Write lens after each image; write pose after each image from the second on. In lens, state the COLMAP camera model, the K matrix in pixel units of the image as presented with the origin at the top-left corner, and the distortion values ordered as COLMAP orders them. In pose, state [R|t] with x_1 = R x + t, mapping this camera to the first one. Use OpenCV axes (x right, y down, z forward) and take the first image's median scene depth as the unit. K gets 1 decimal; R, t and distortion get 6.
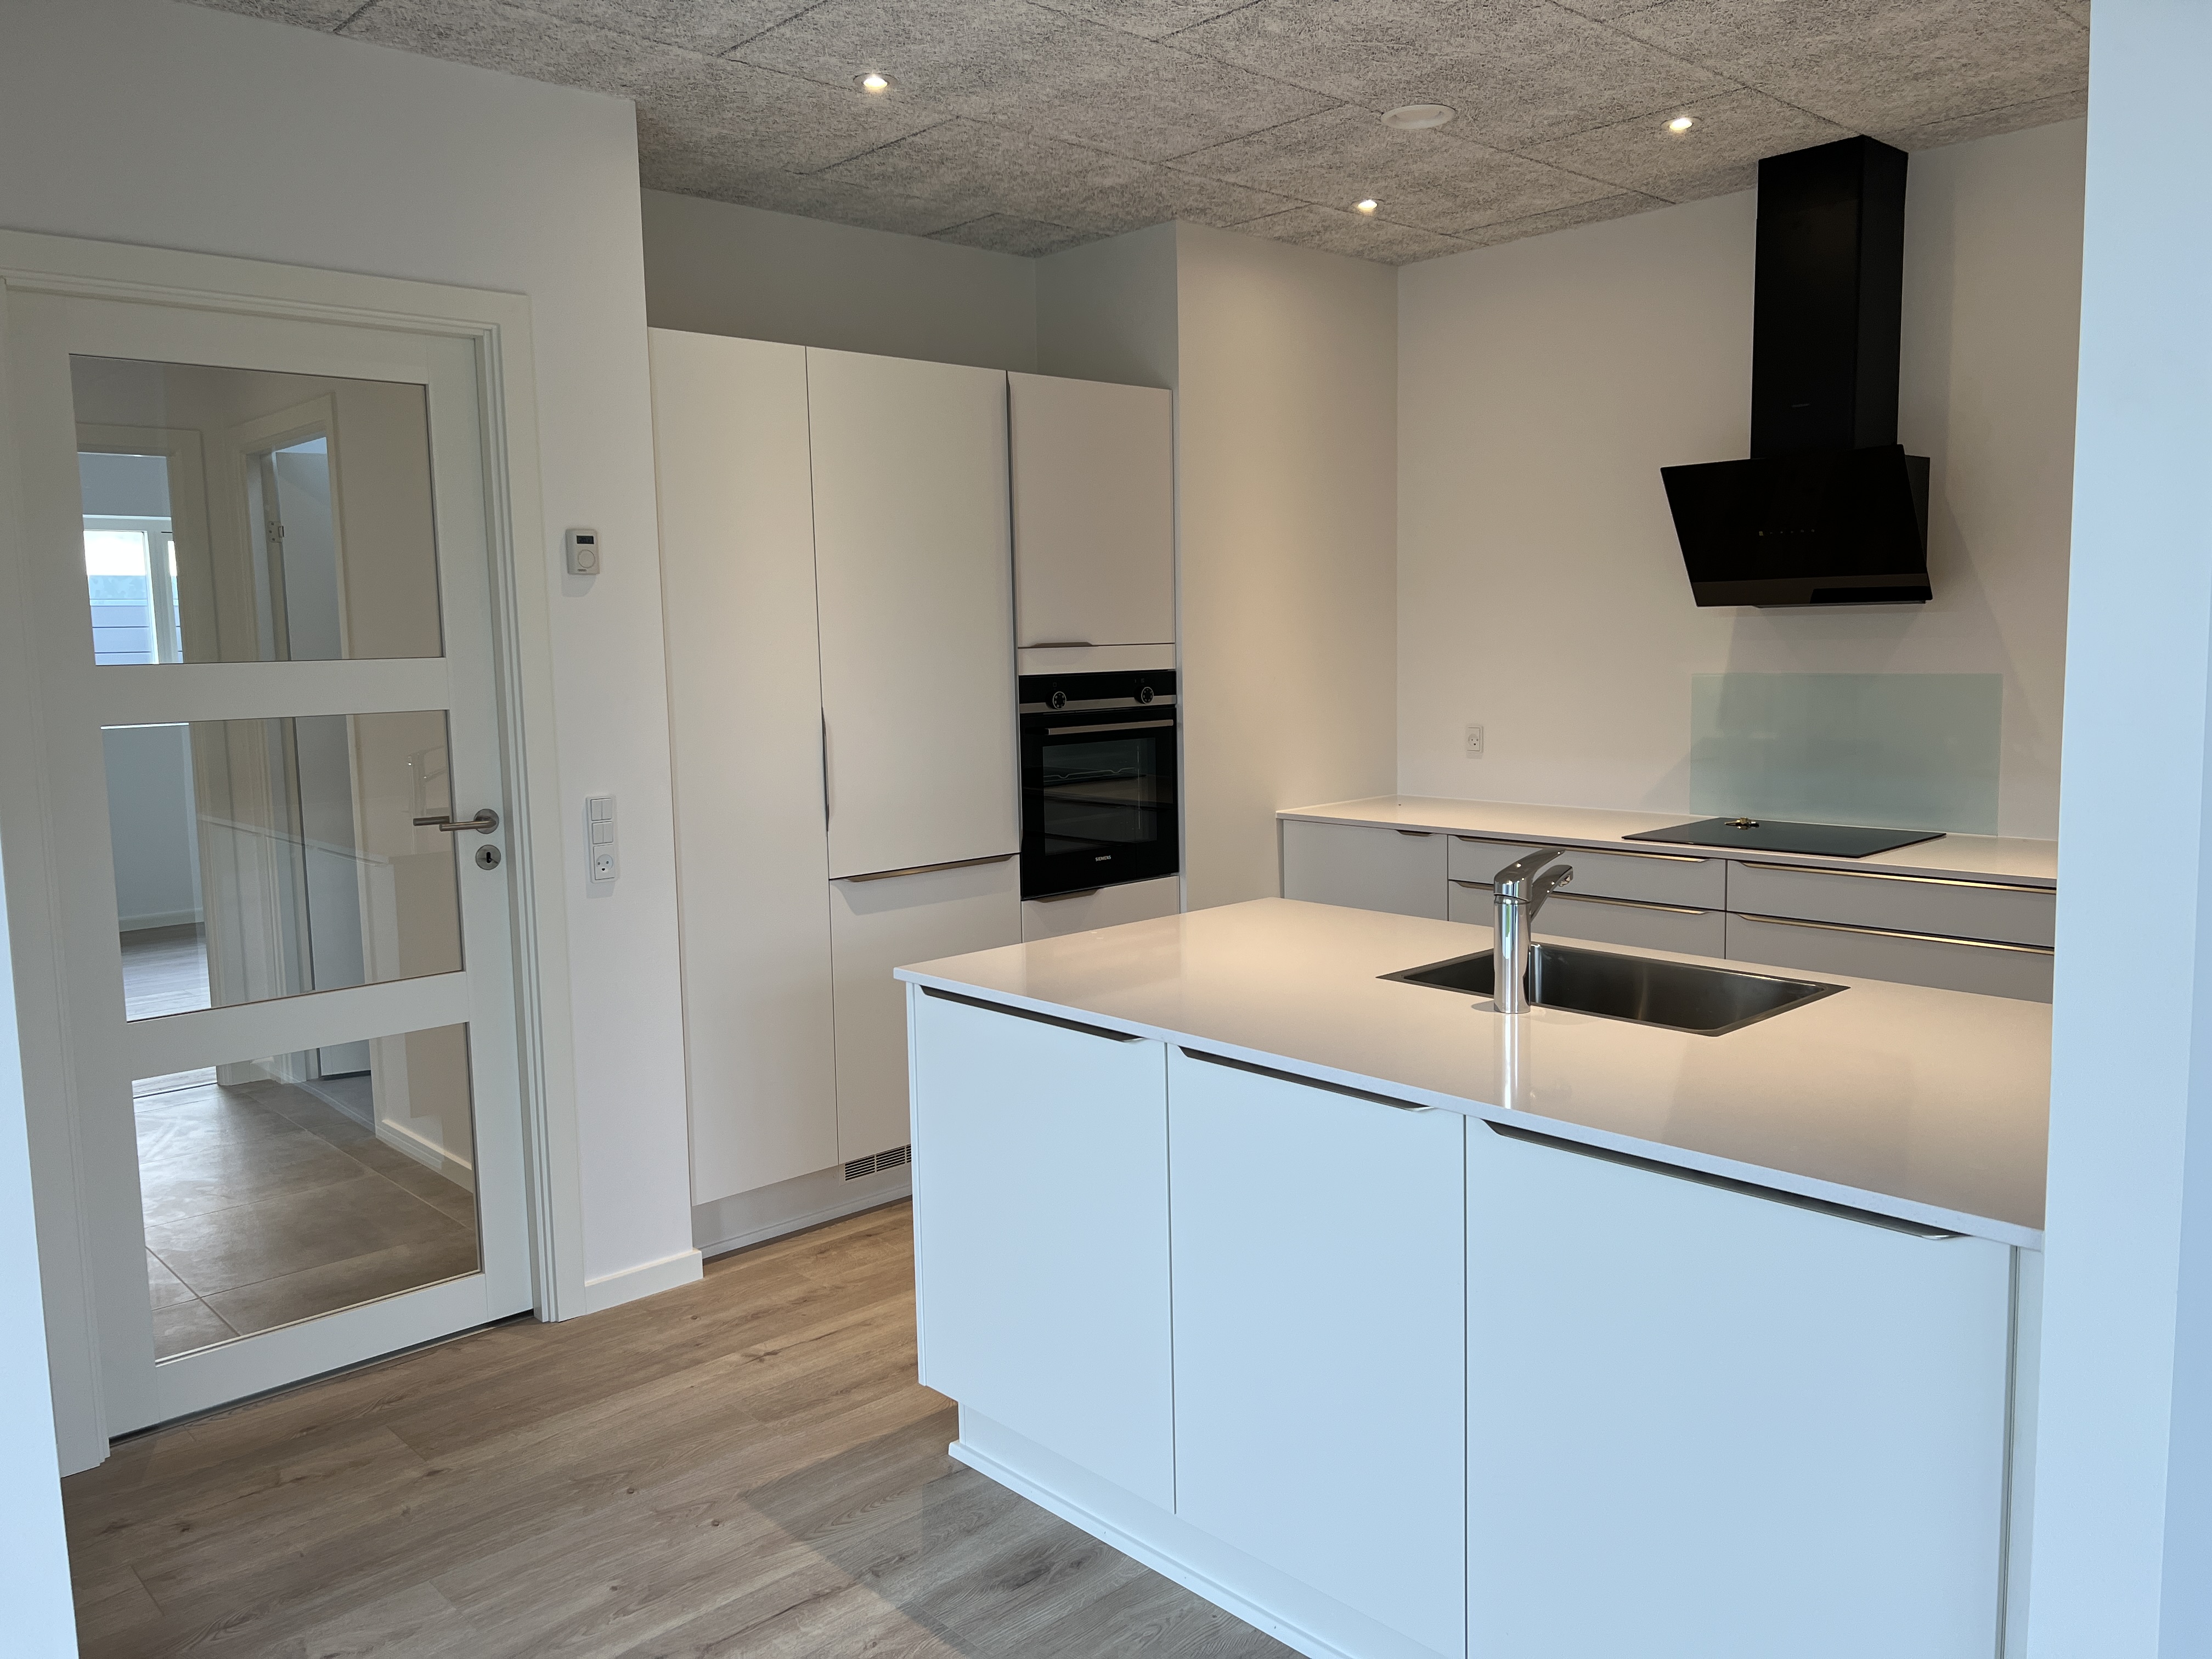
lens RADIAL K [[1665.6, 0, 1107.4], [0, 1665.6, 825.0], [0, 0, 1]] dist [0.065465, -0.080211]
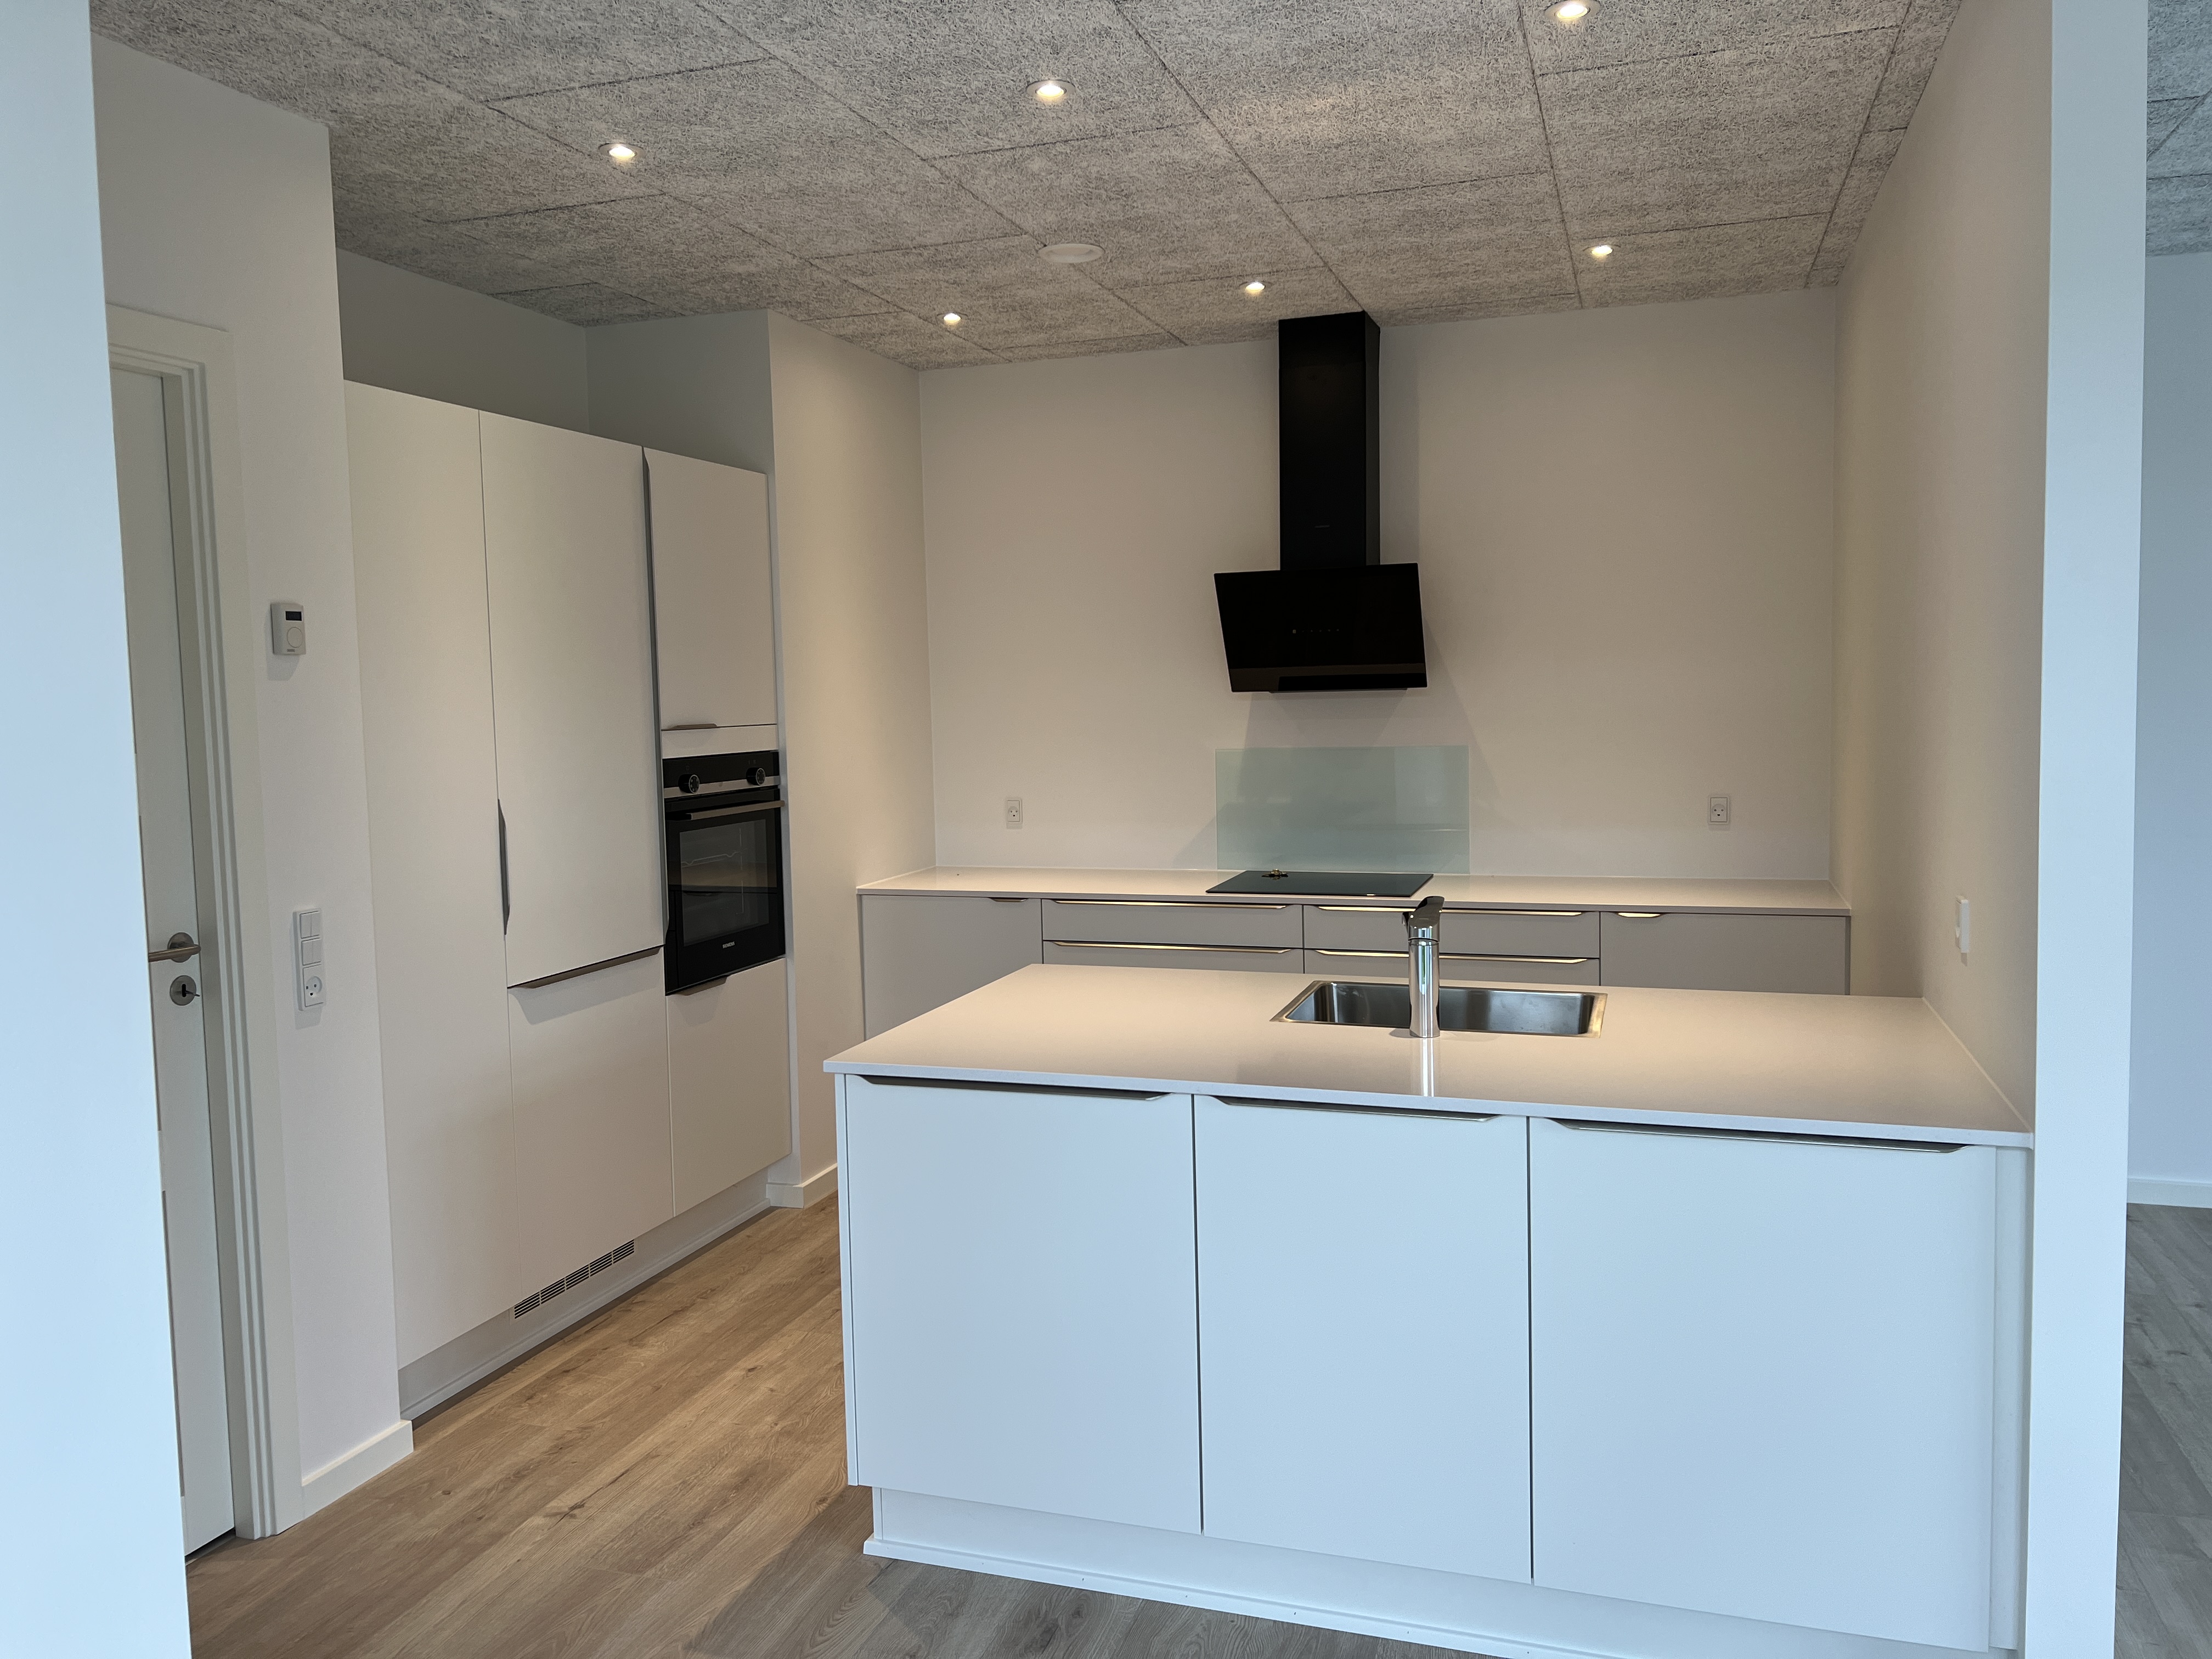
lens RADIAL K [[1657.4, 0, 1111.5], [0, 1657.4, 827.6], [0, 0, 1]] dist [0.021069, 0.001083]
pose [[0.879182, -0.039423, 0.474853, -0.327265], [0.058994, 0.997910, -0.026379, -0.011646], [-0.472820, 0.051205, 0.879670, 0.041834]]
